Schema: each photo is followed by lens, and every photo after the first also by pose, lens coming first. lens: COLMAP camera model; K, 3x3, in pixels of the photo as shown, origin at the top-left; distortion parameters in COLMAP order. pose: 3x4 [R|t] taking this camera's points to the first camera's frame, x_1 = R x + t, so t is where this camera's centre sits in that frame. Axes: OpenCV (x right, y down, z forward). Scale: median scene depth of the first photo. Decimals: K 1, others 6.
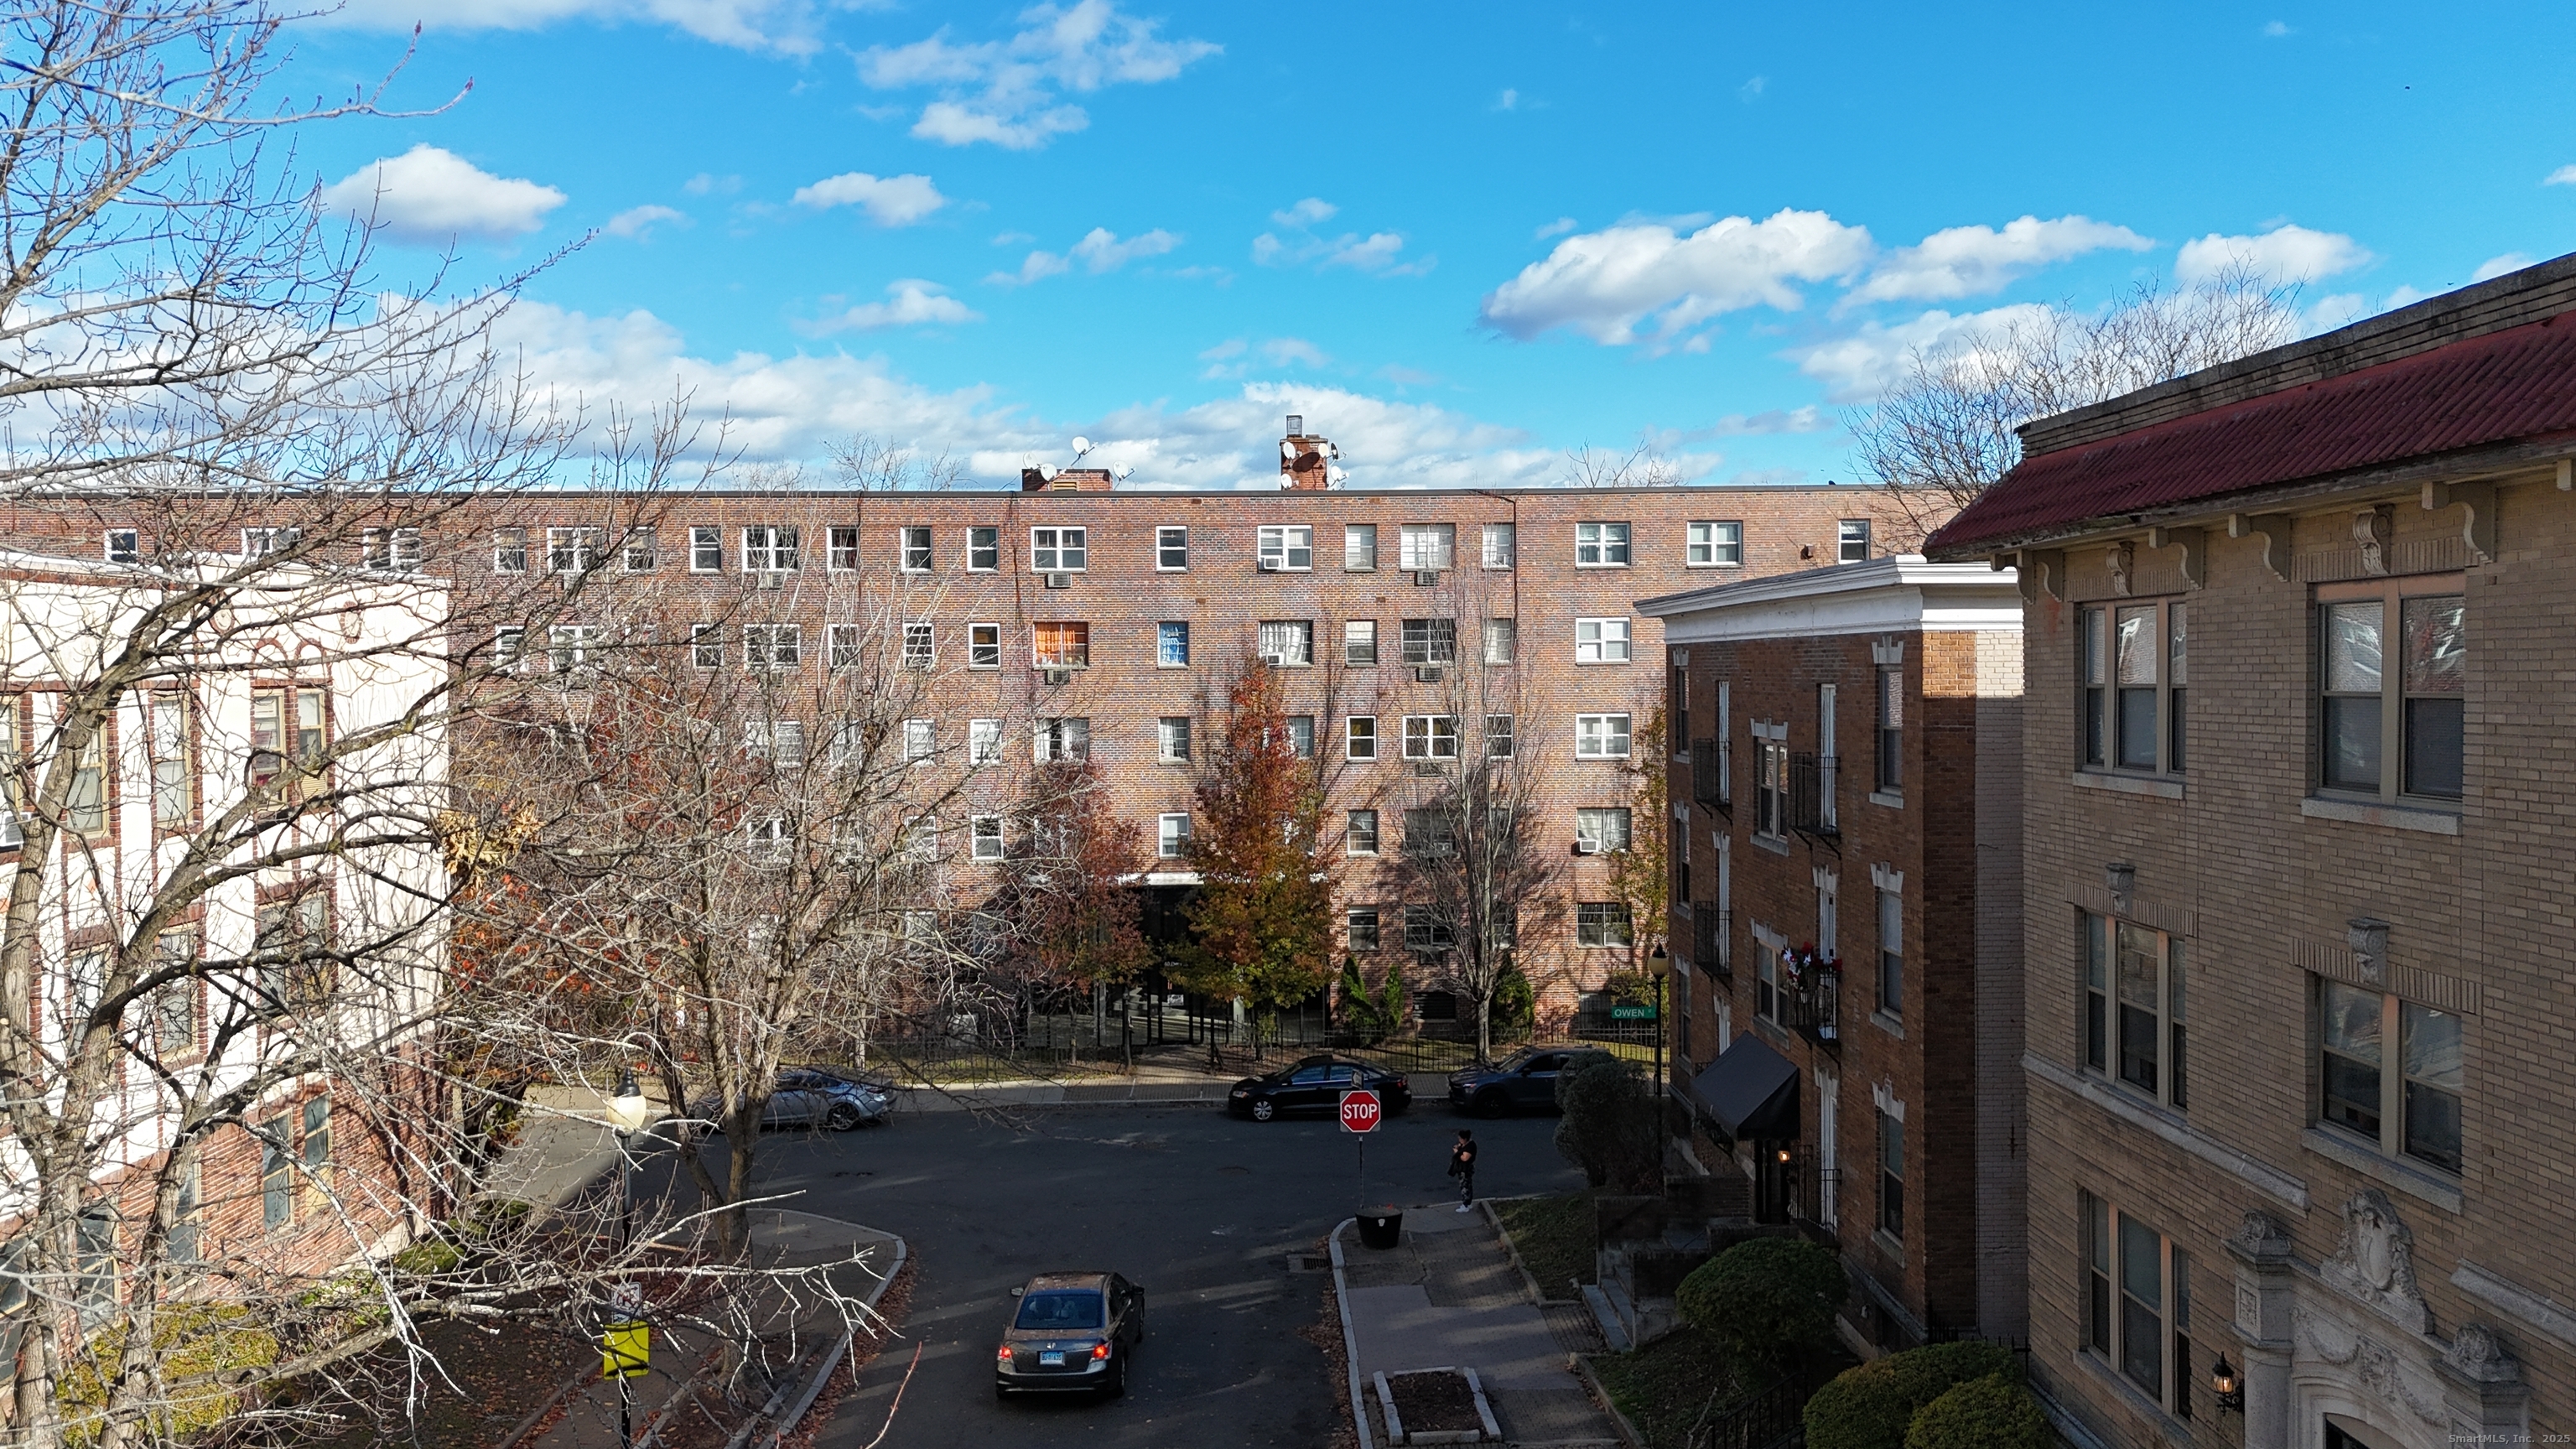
lens RADIAL K [[1797.2, 0, 1288.0], [0, 1797.2, 724.5], [0, 0, 1]] dist [0.191780, -0.059736]
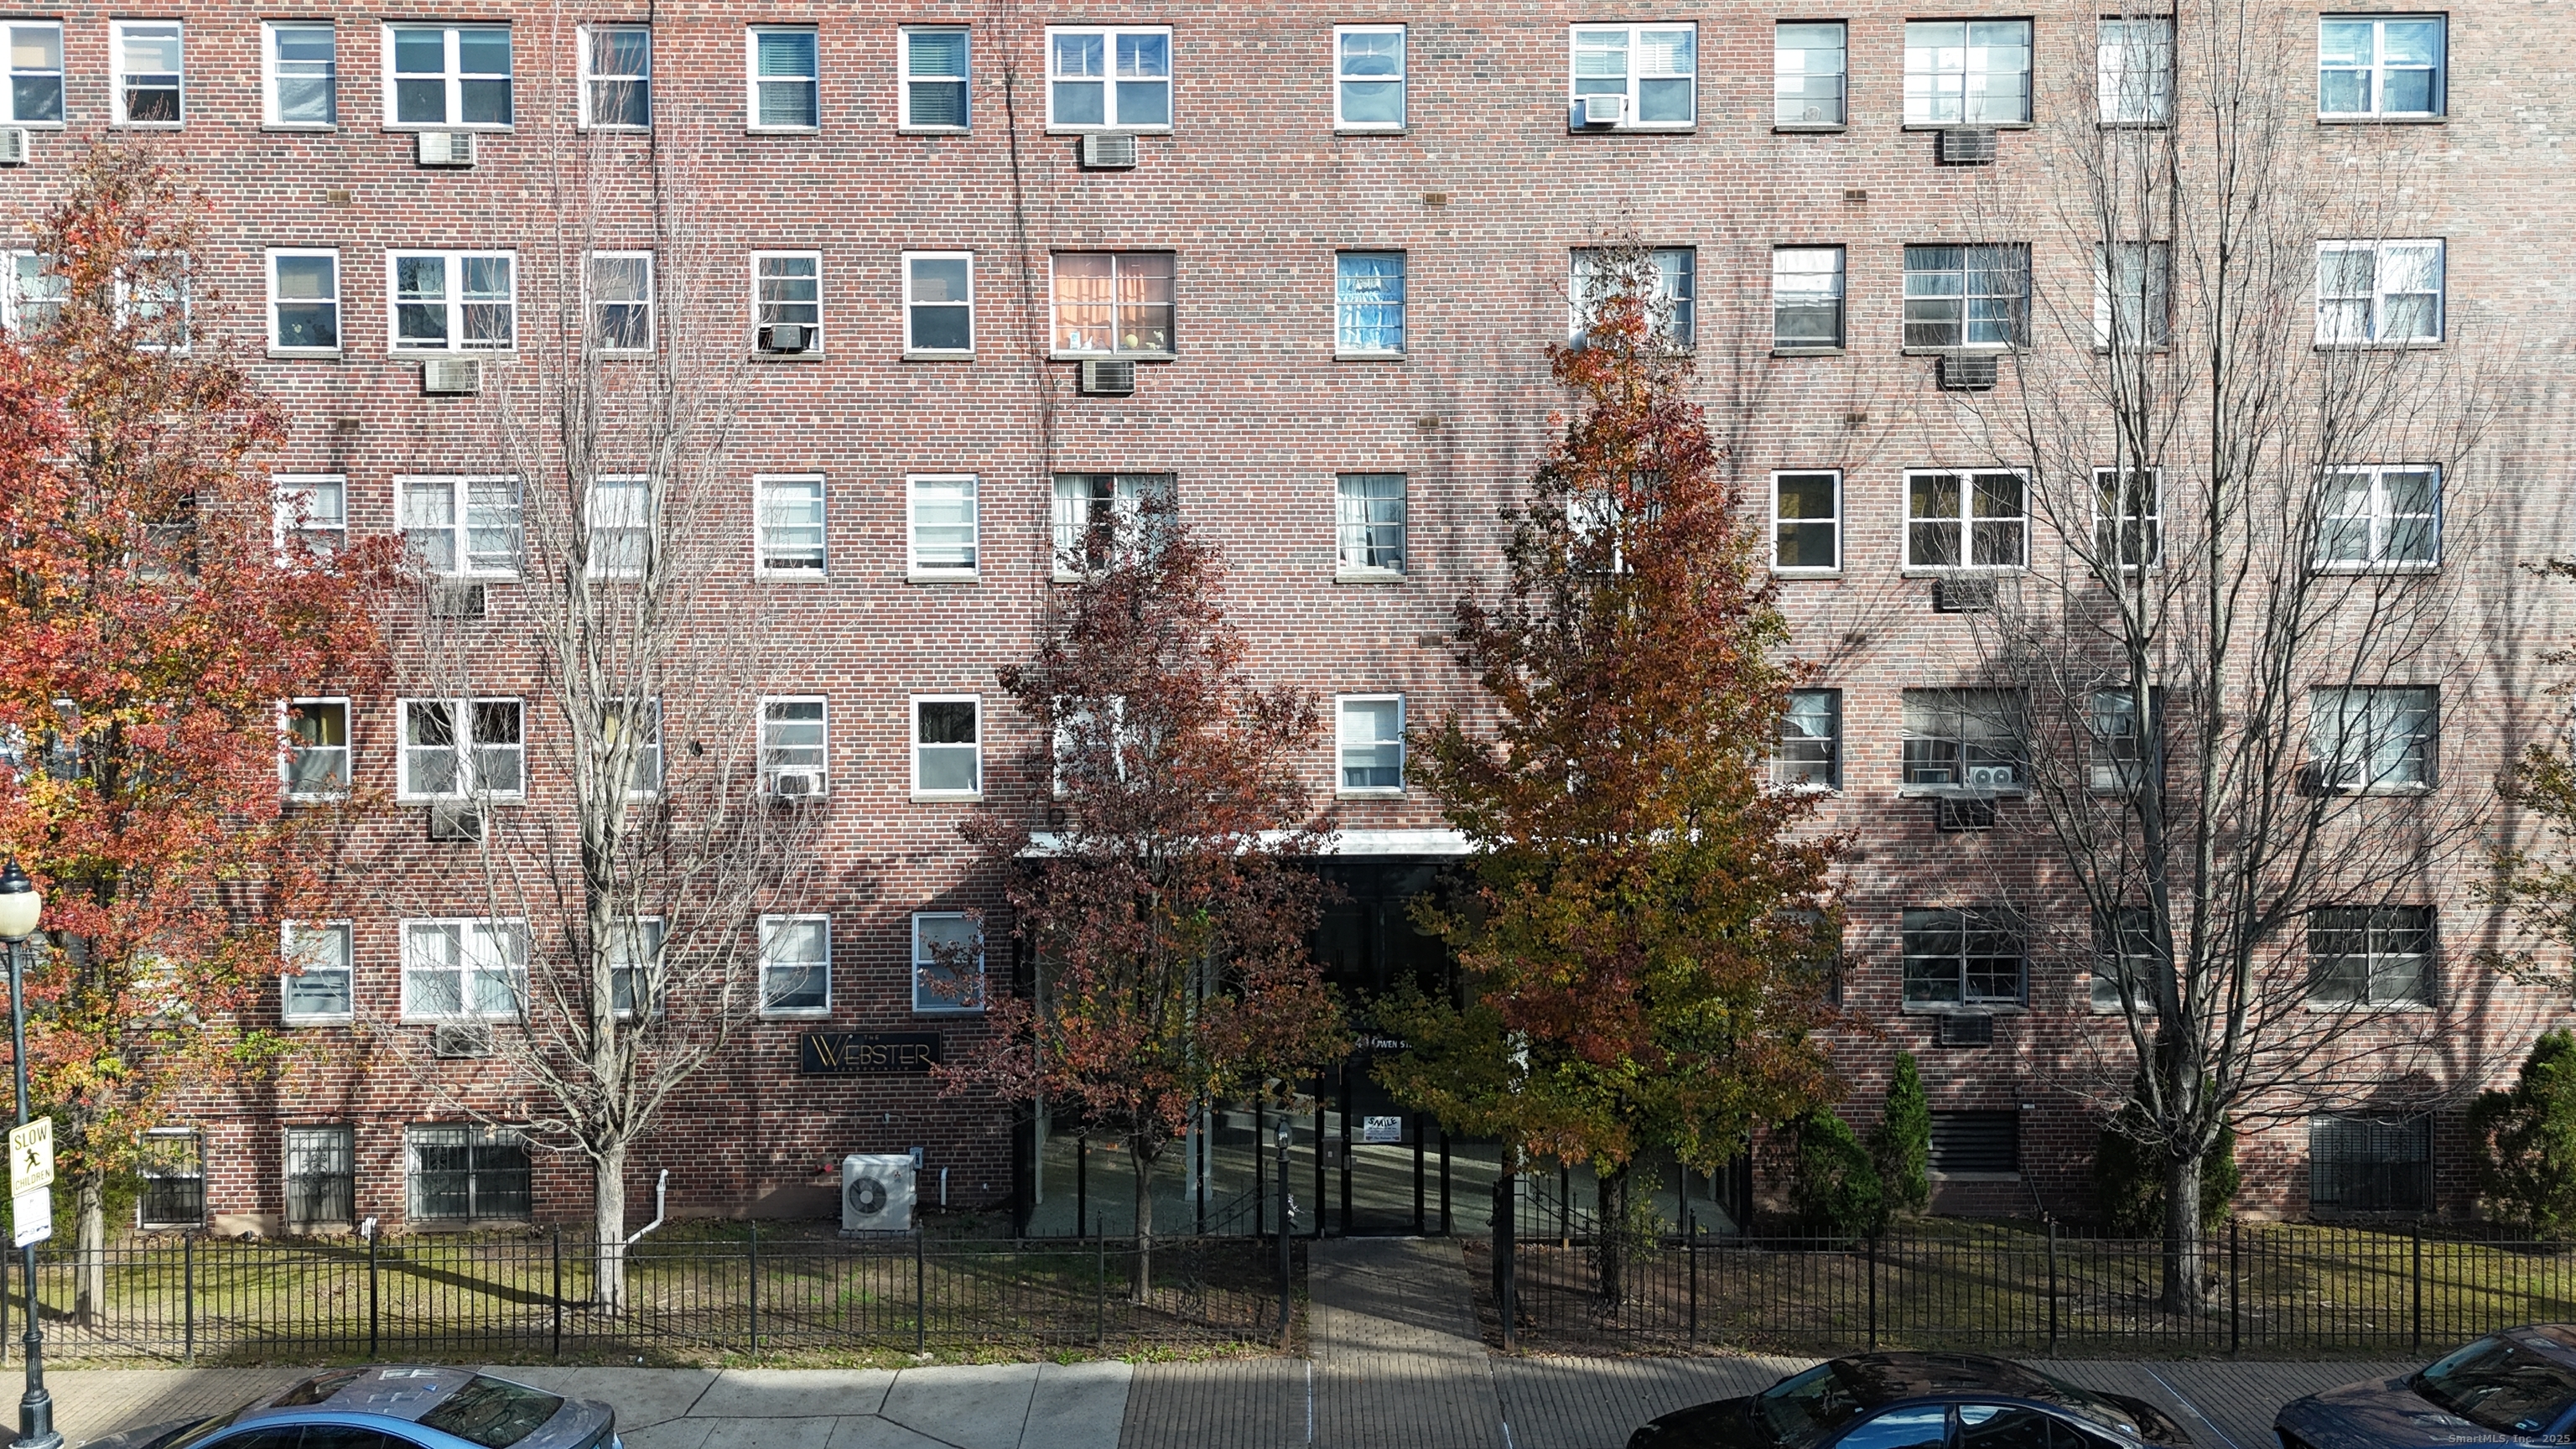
lens RADIAL K [[1894.1, 0, 1300.6], [0, 1894.1, 718.0], [0, 0, 1]] dist [0.082978, -0.073965]
pose [[0.999843, 0.003684, -0.017308, -0.072472], [-0.003745, 0.999987, -0.003496, 0.056991], [0.017295, 0.003560, 0.999844, 0.543783]]
